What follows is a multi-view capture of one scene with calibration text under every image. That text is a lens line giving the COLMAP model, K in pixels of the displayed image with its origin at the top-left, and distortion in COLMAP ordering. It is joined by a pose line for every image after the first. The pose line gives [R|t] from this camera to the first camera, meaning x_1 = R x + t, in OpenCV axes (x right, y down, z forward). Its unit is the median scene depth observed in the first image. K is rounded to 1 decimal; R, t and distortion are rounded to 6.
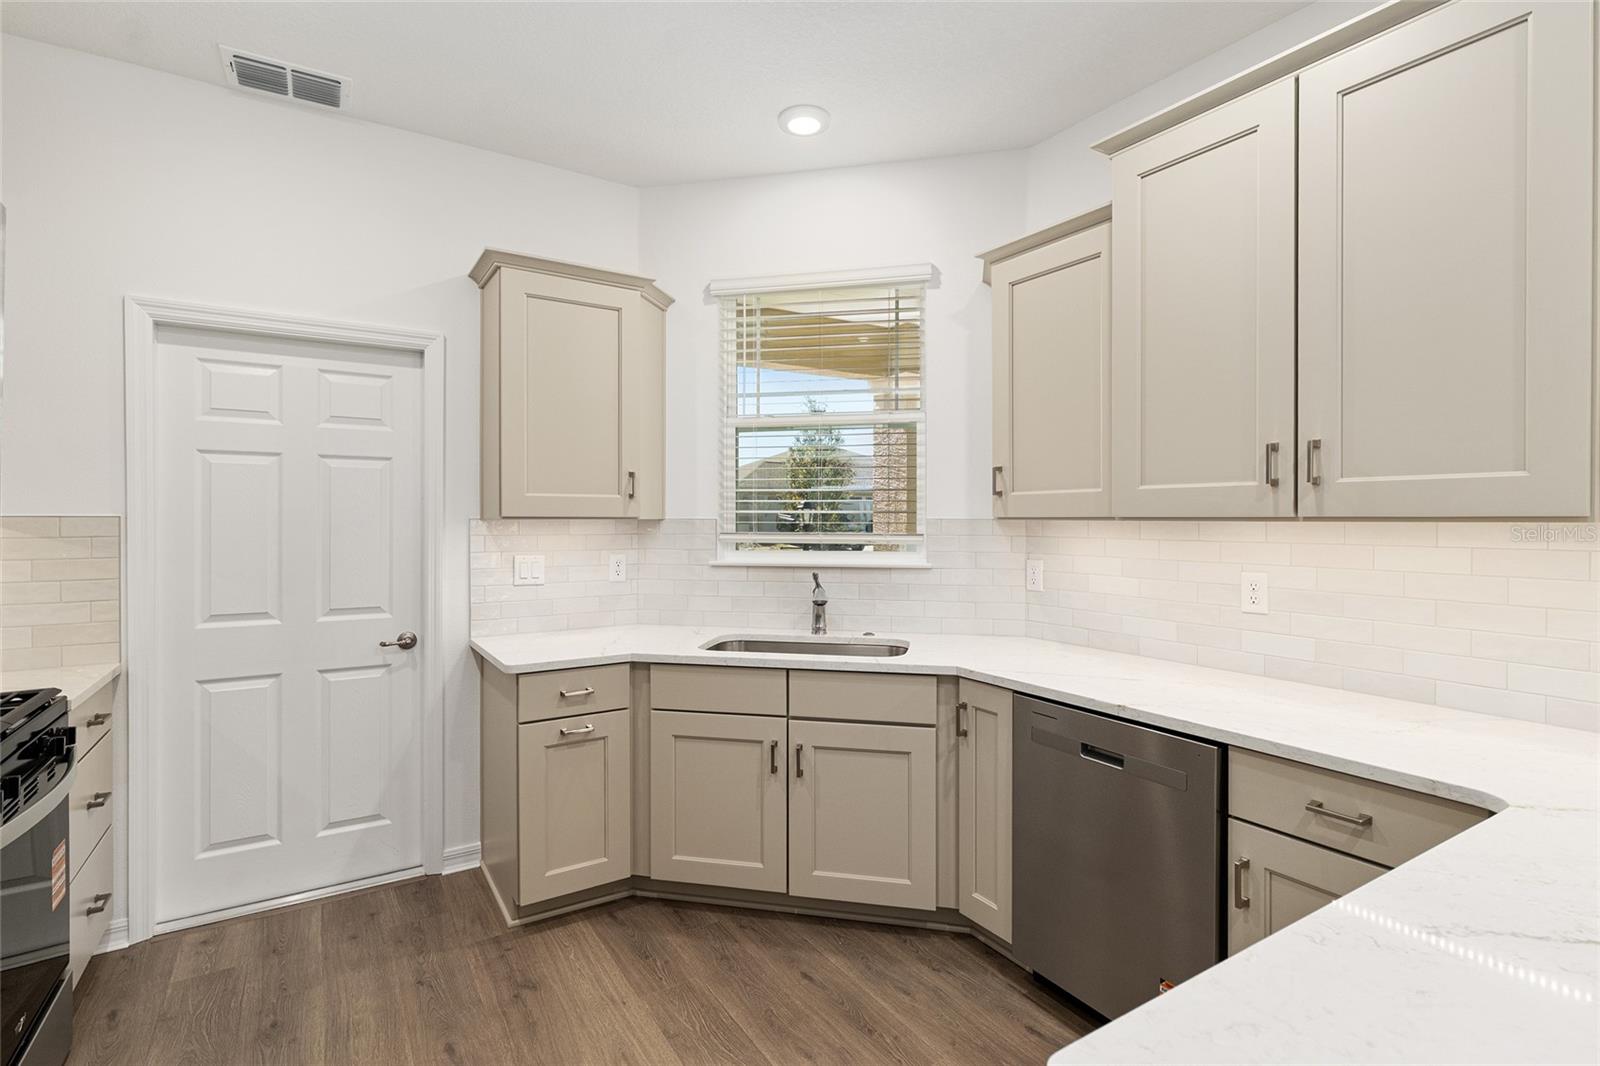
lens RADIAL K [[764.3, 0, 800.4], [0, 764.3, 522.0], [0, 0, 1]] dist [-0.000476, 0.000505]
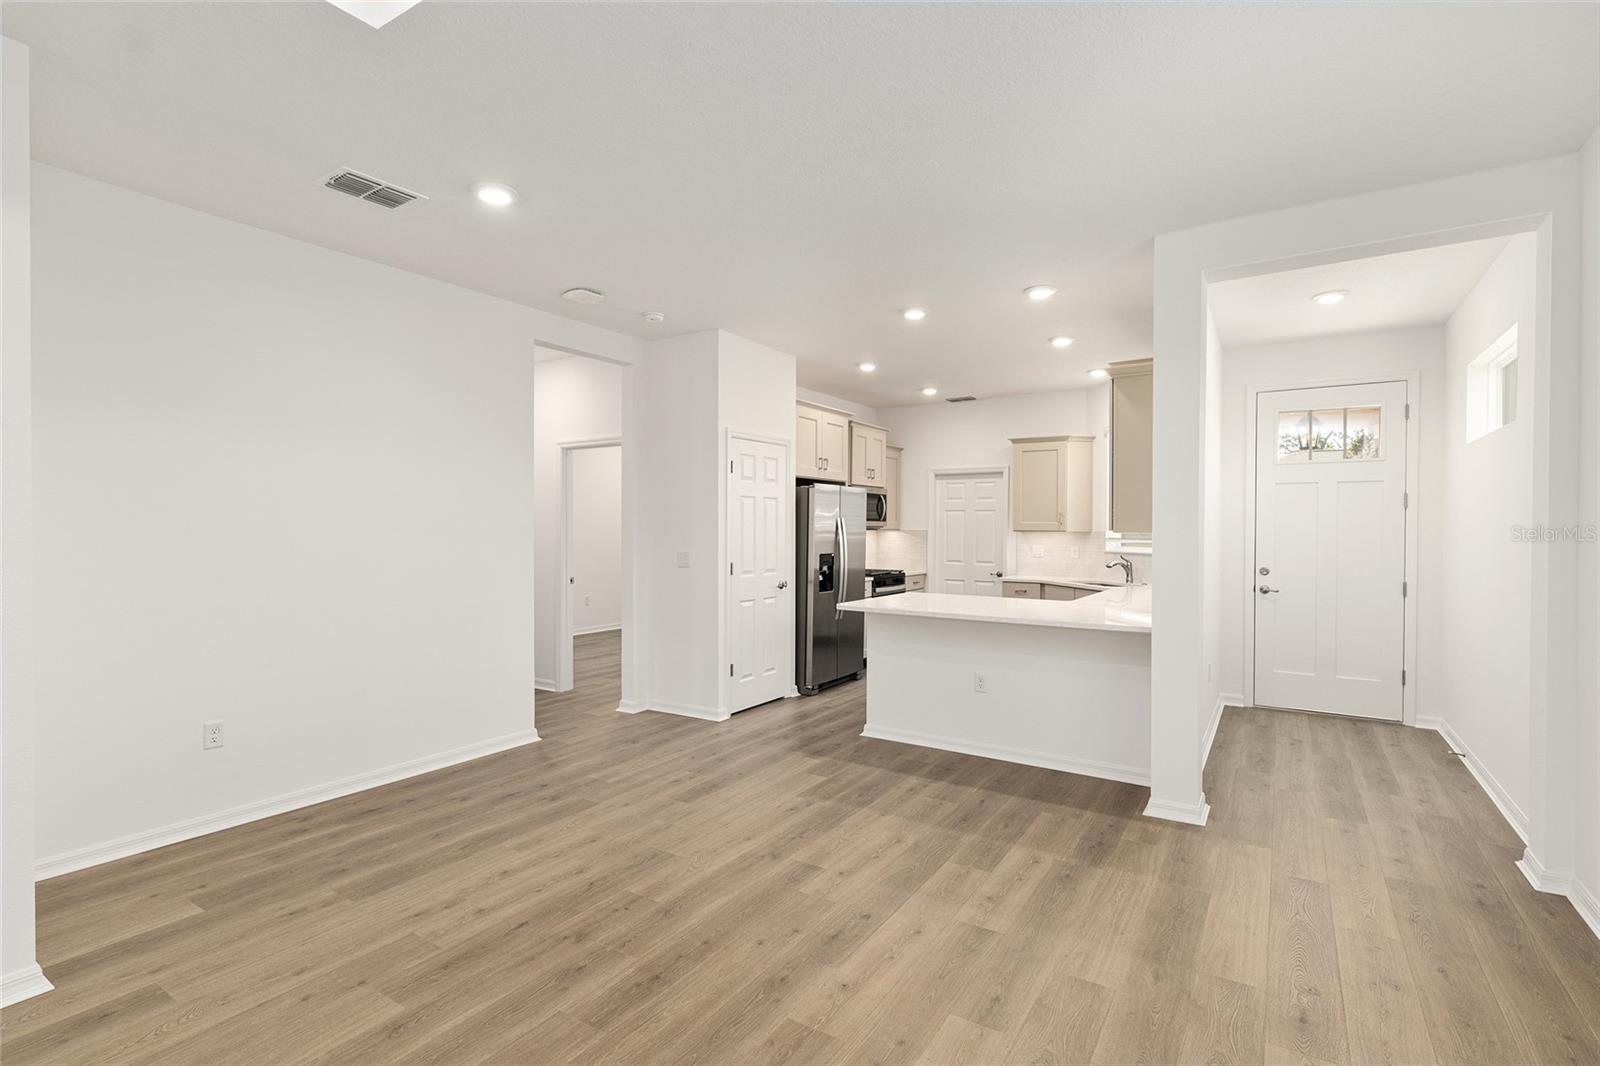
lens RADIAL K [[763.6, 0, 800.0], [0, 763.6, 533.0], [0, 0, 1]] dist [-0.000520, -0.000070]
pose [[0.421776, 0.005093, -0.906686, 1.915017], [-0.007949, 0.999967, 0.001919, 0.003291], [0.906665, 0.006398, 0.421803, -0.958848]]
